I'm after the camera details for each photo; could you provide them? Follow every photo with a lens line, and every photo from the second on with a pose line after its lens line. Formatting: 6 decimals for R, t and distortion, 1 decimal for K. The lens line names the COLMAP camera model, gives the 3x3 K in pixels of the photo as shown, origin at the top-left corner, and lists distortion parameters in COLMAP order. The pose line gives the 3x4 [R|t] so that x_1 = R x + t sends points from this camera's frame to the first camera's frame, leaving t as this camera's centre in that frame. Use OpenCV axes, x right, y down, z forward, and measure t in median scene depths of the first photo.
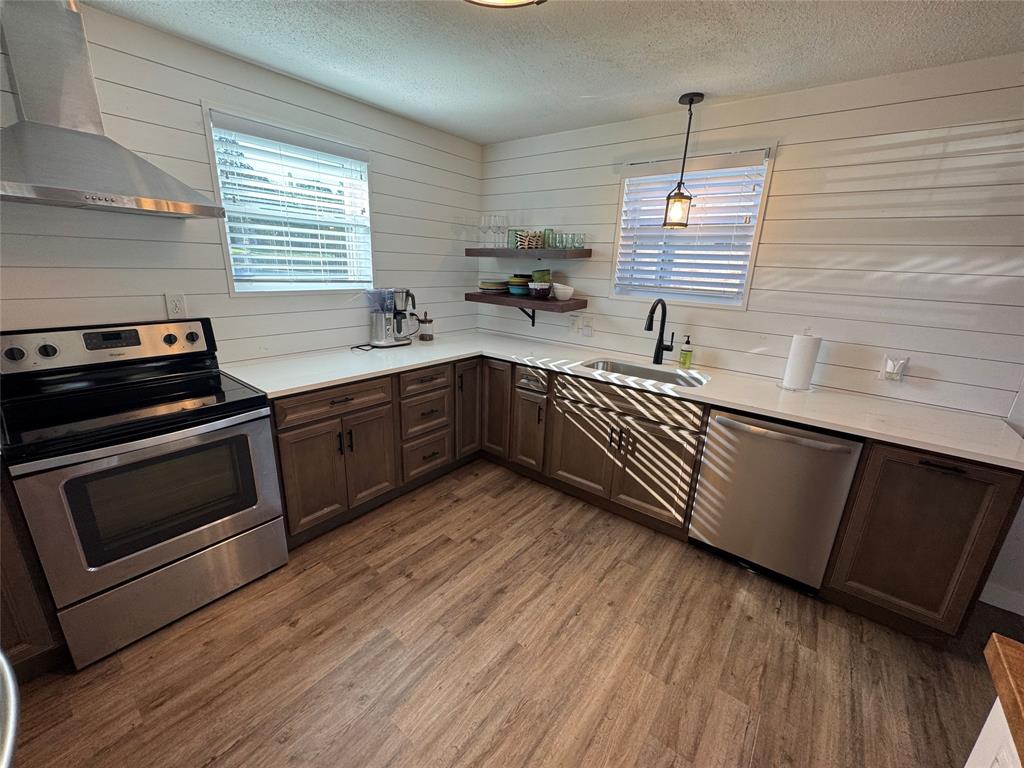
lens RADIAL K [[412.2, 0, 509.1], [0, 412.2, 383.1], [0, 0, 1]] dist [0.001080, -0.000054]
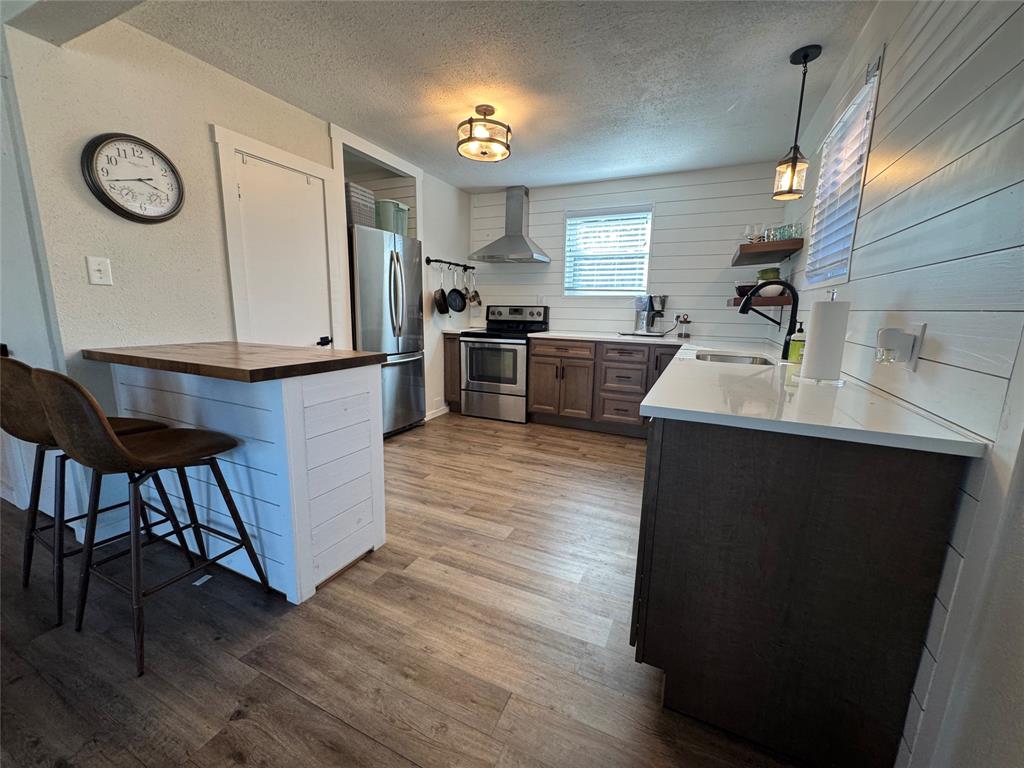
lens RADIAL K [[412.2, 0, 509.1], [0, 412.2, 383.1], [0, 0, 1]] dist [0.001080, -0.000054]
pose [[0.223907, 0.140278, -0.964462, 1.197322], [-0.279702, 0.957208, 0.074288, 0.107600], [0.933613, 0.253129, 0.253561, 0.327849]]
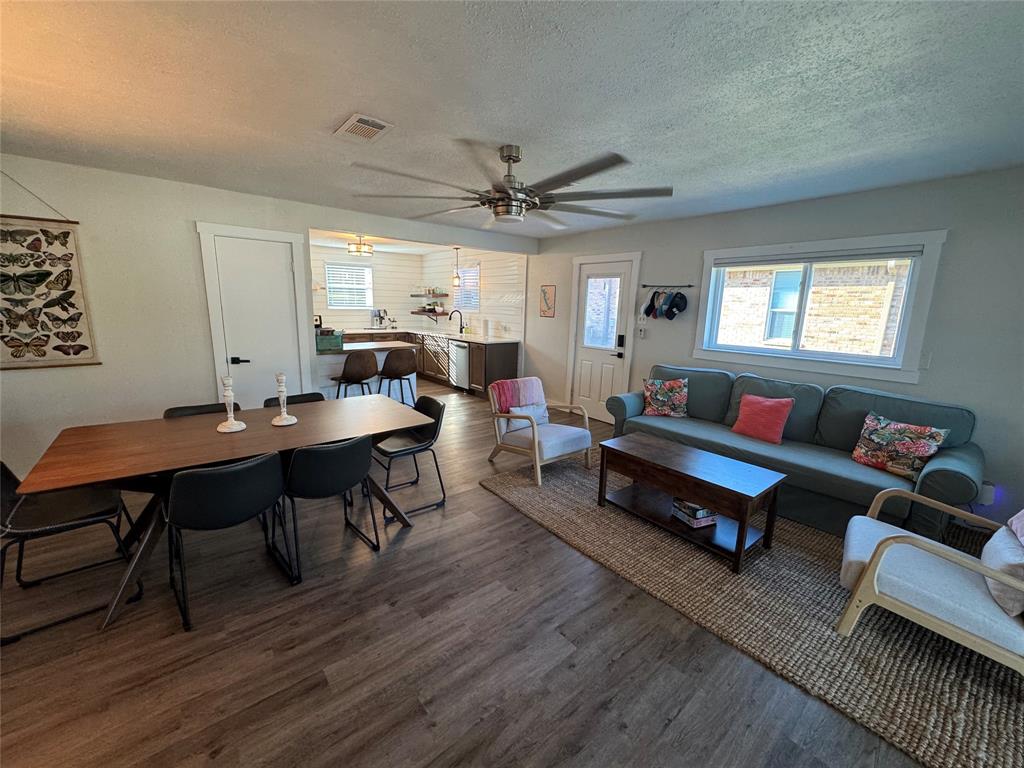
lens RADIAL K [[412.2, 0, 509.1], [0, 412.2, 383.1], [0, 0, 1]] dist [0.001080, -0.000054]
pose [[0.977447, 0.025331, -0.209655, 1.466124], [-0.045037, 0.994944, -0.089762, 0.604988], [0.206322, 0.097179, 0.973646, -1.875935]]
